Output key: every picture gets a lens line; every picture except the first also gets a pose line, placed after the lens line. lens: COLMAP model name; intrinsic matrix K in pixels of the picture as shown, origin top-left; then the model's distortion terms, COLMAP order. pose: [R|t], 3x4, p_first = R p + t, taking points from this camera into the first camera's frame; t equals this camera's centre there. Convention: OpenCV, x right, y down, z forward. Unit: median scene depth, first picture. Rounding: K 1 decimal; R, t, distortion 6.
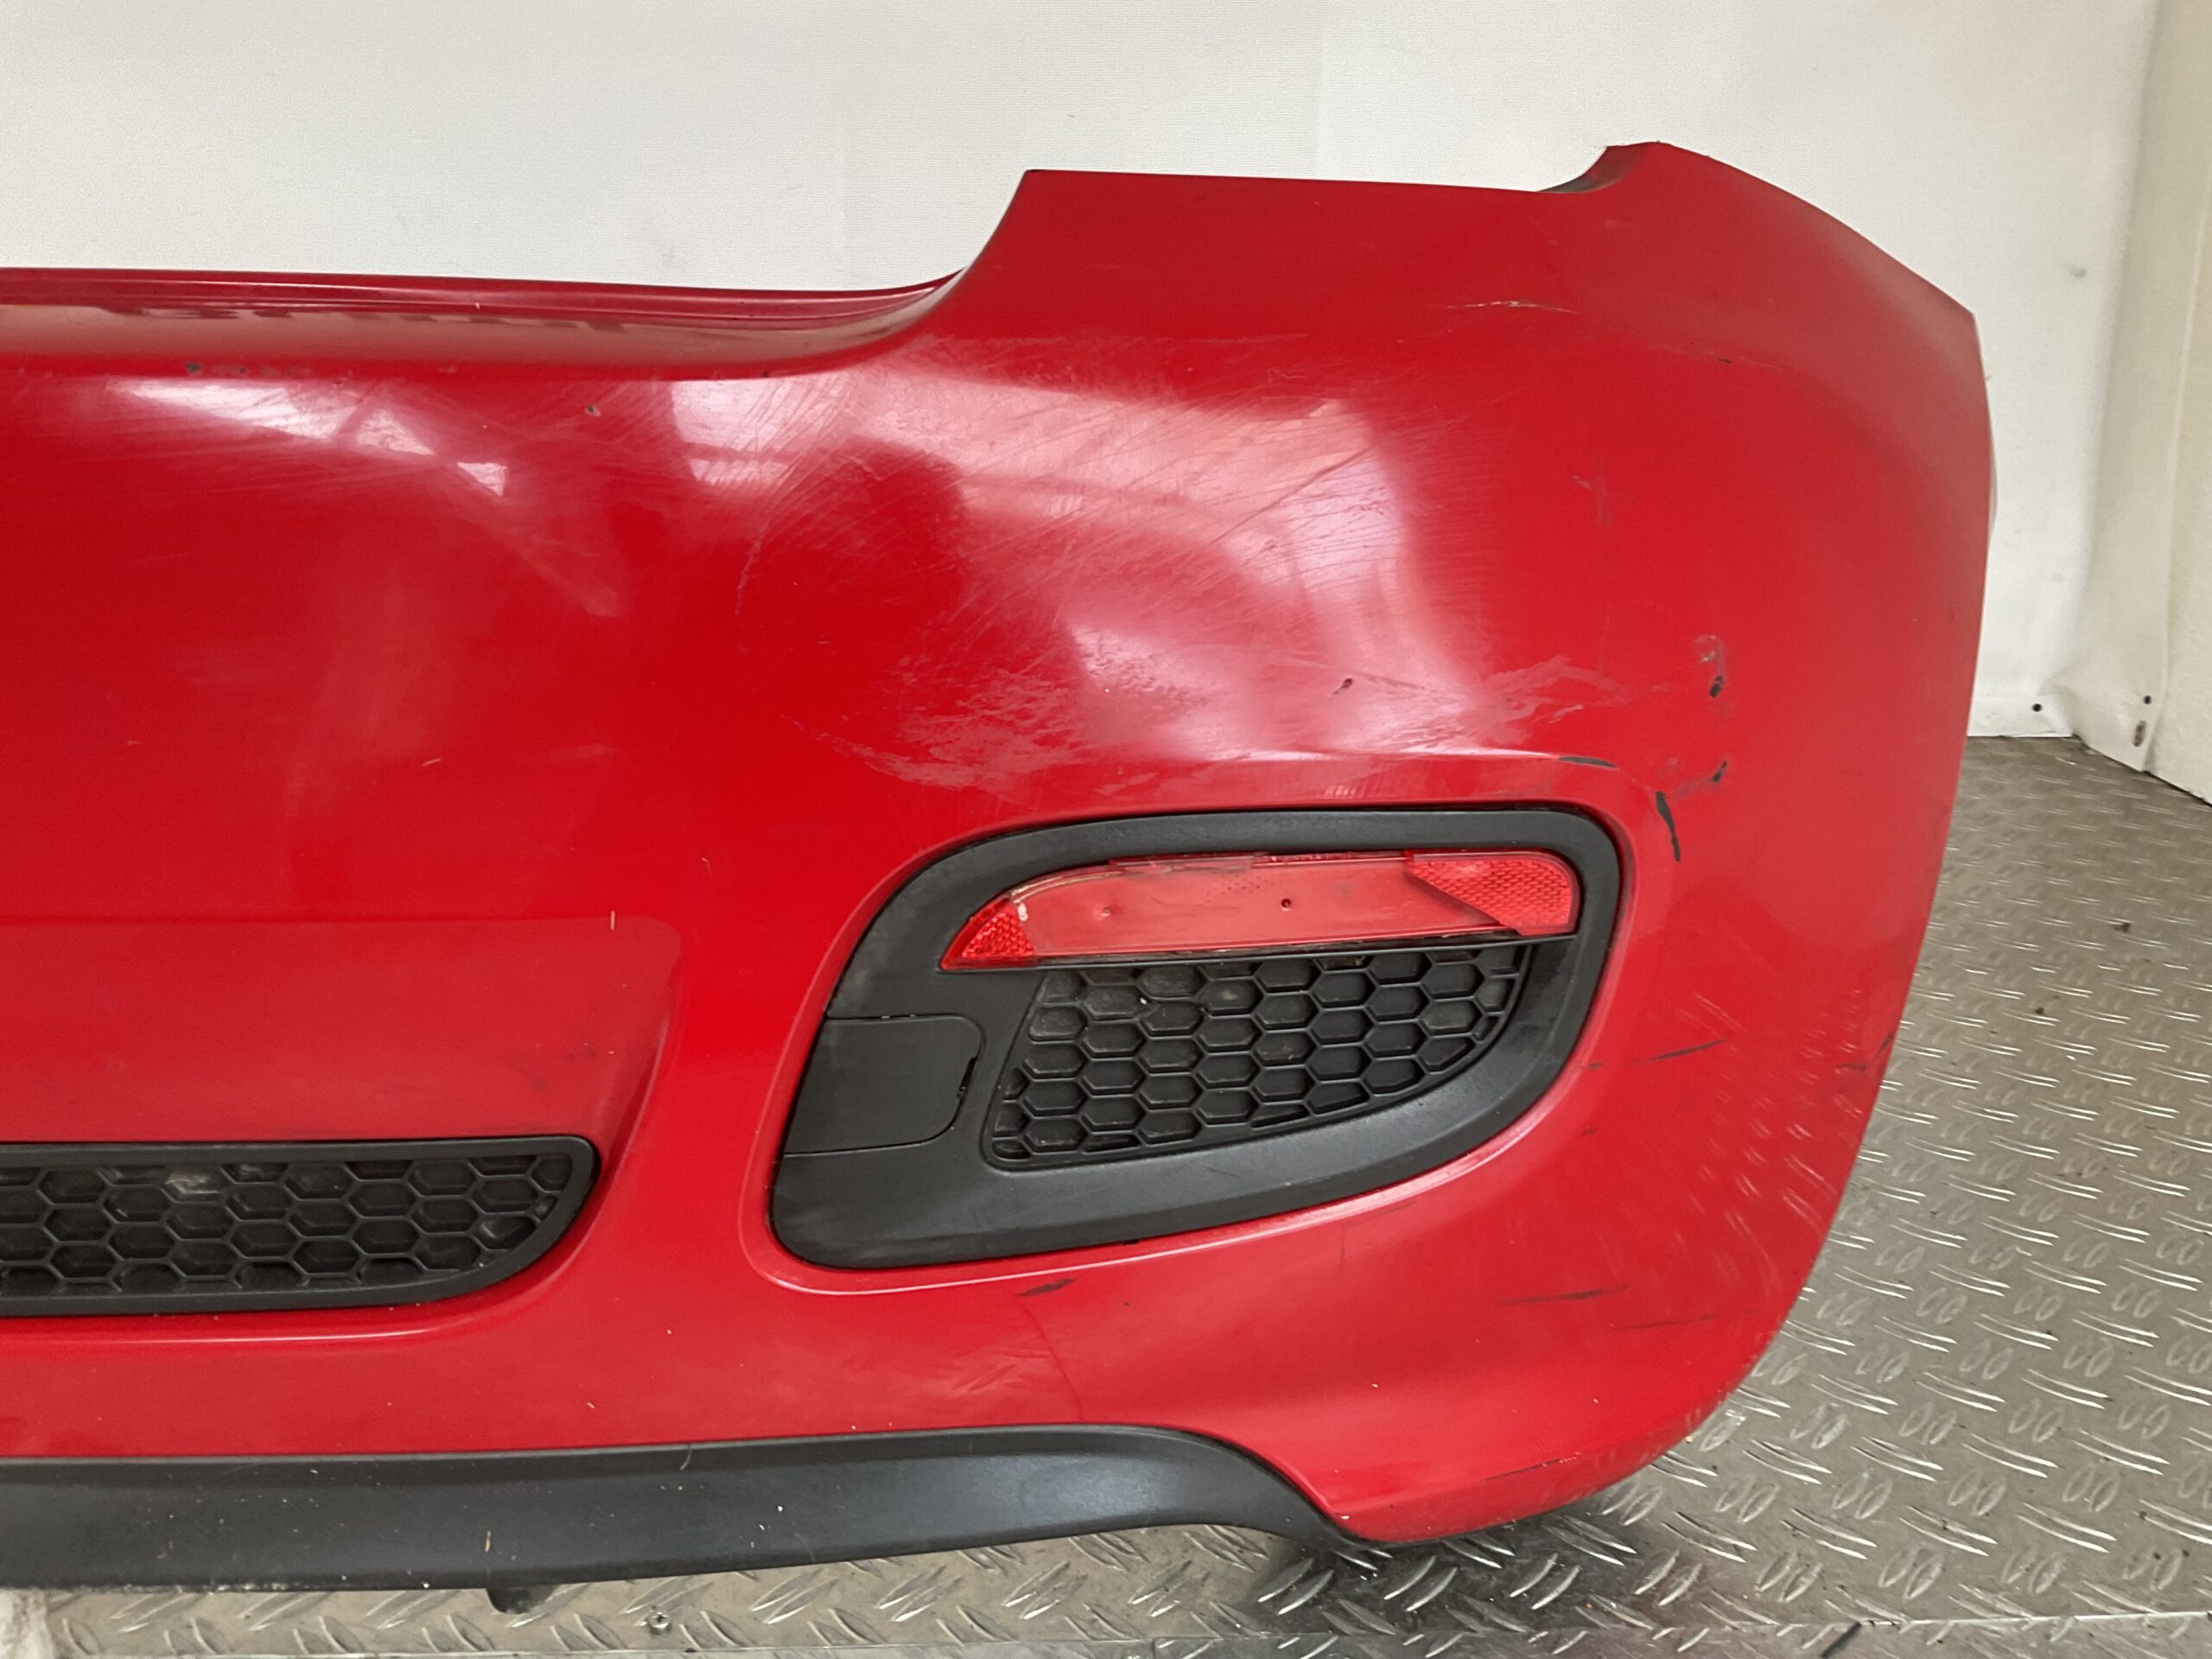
lens RADIAL K [[1851.1, 0, 1121.8], [0, 1851.1, 786.4], [0, 0, 1]] dist [0.076719, -0.132057]
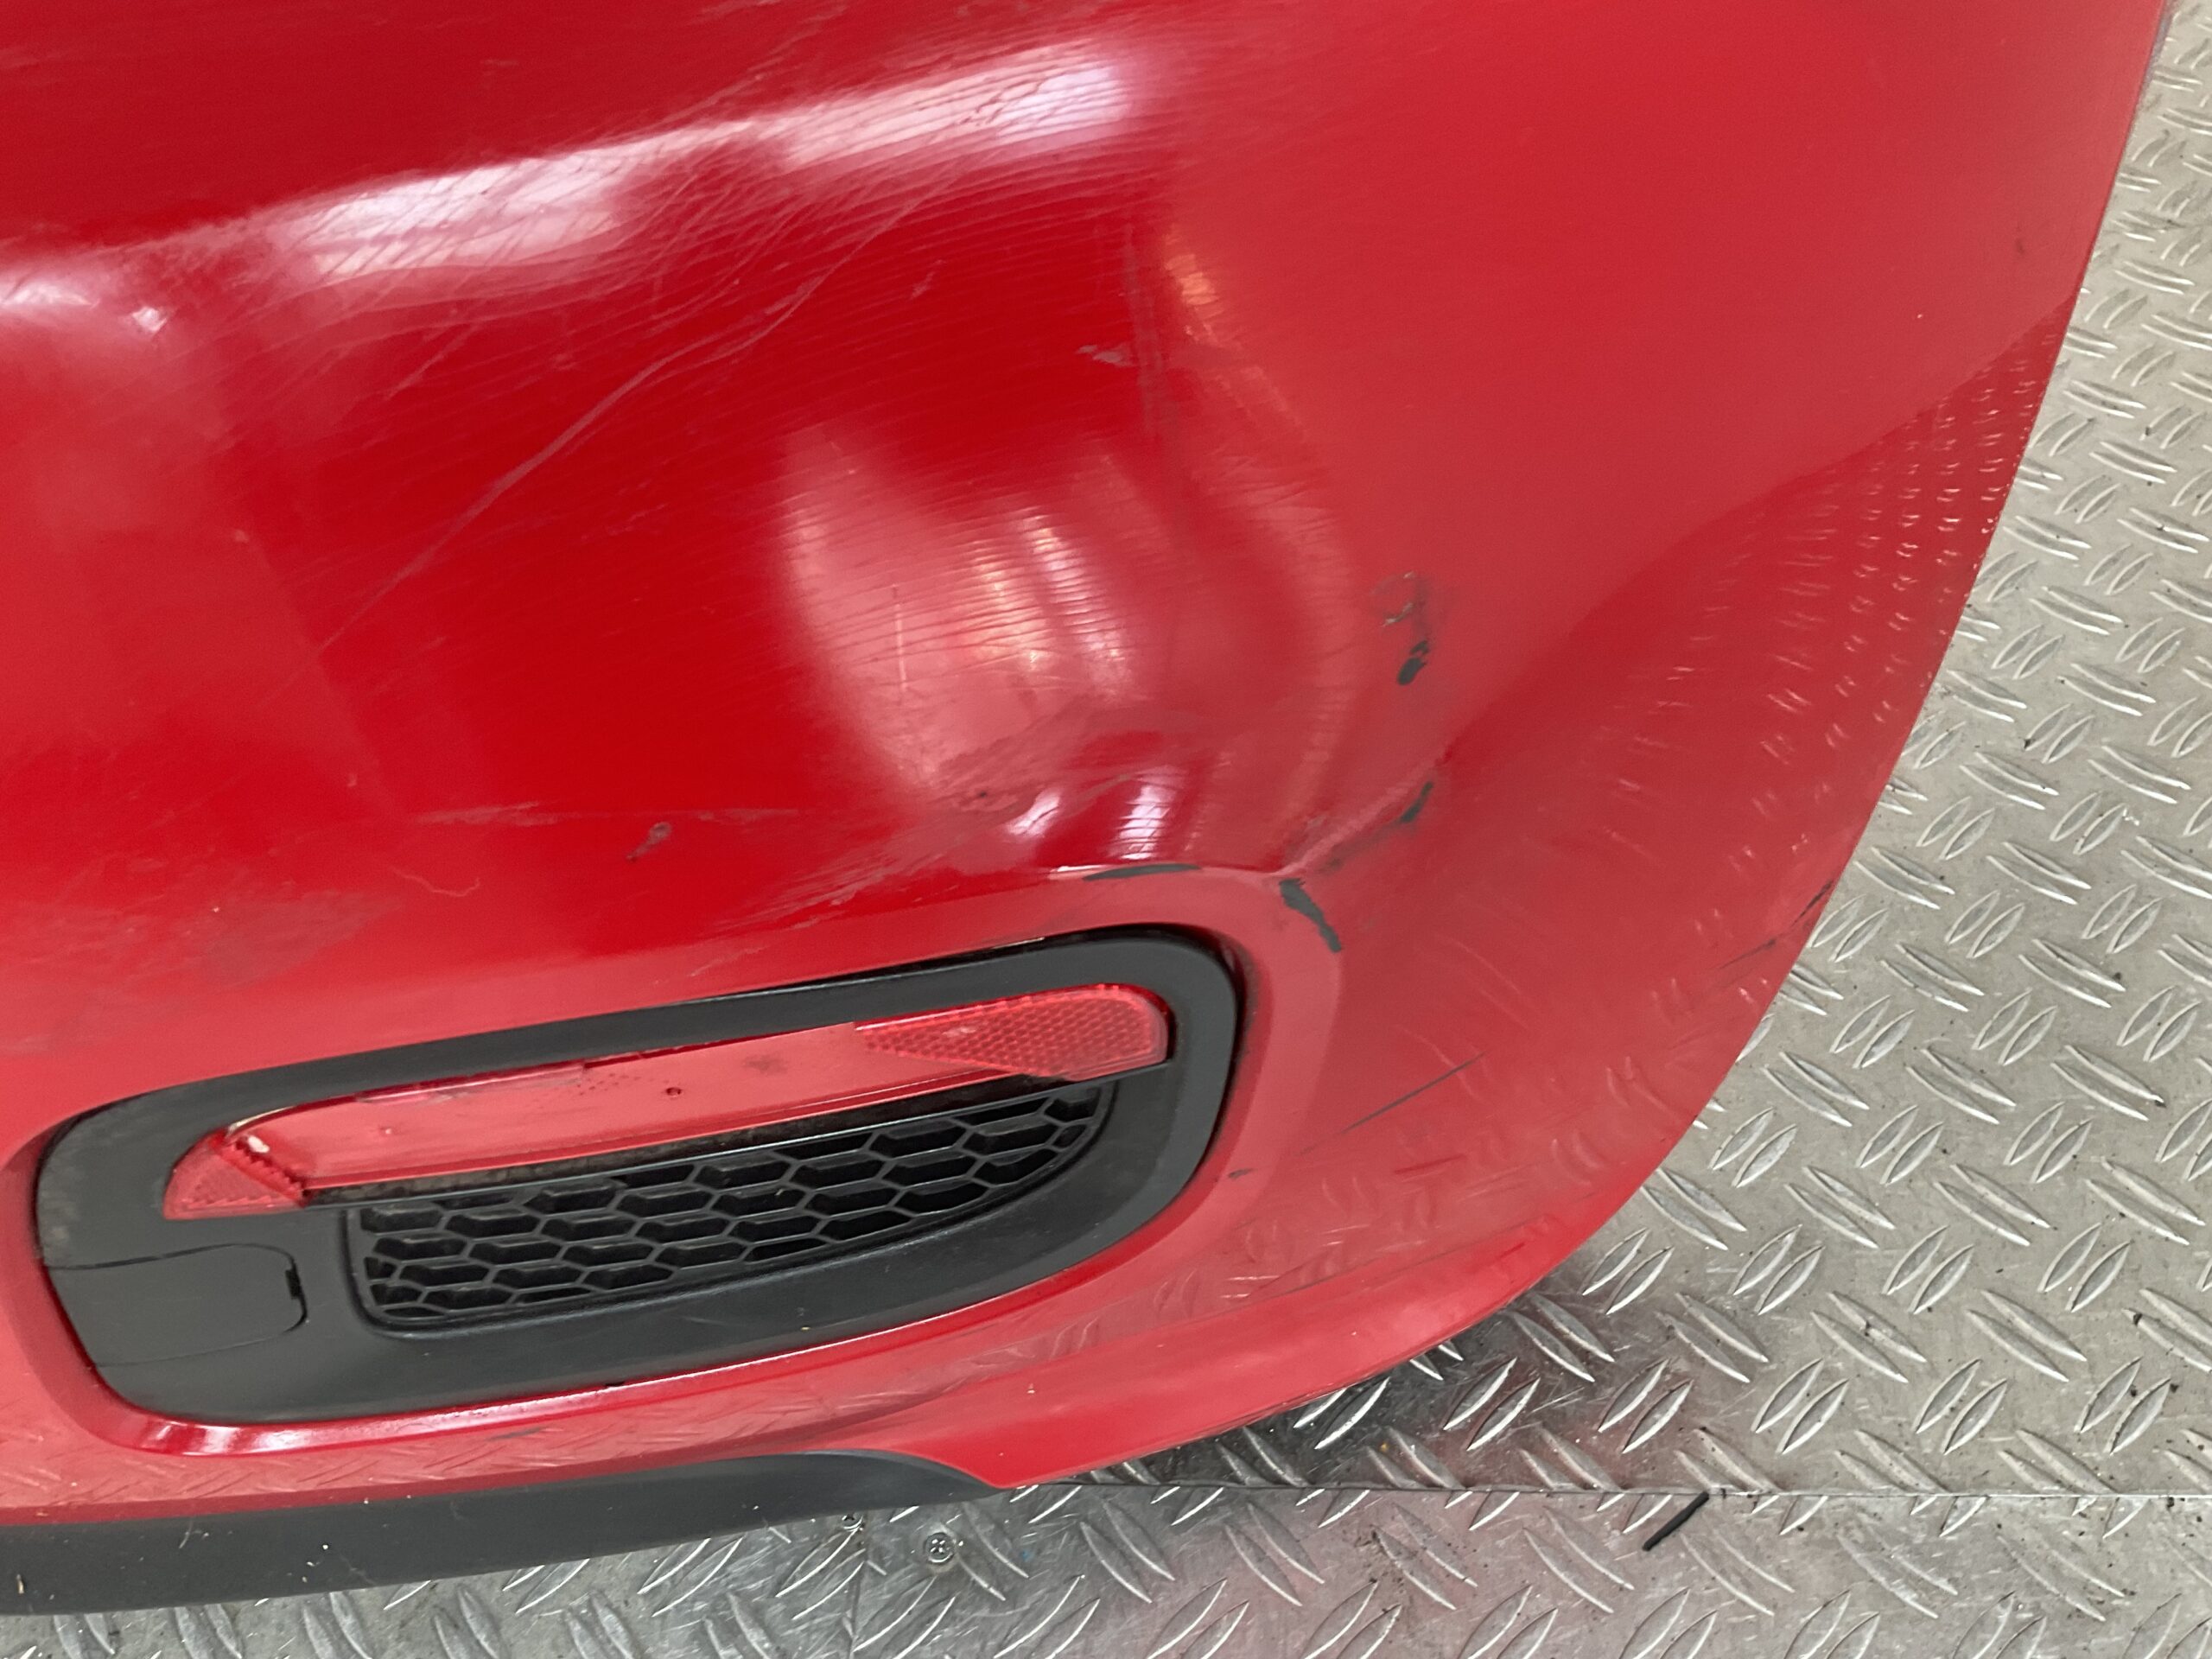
lens RADIAL K [[1859.2, 0, 1106.0], [0, 1859.2, 829.5], [0, 0, 1]] dist [0.070046, -0.155970]
pose [[0.986471, -0.017057, -0.163047, 0.314762], [0.105177, 0.828750, 0.549646, -0.319875], [0.125750, -0.559359, 0.819332, 0.523615]]
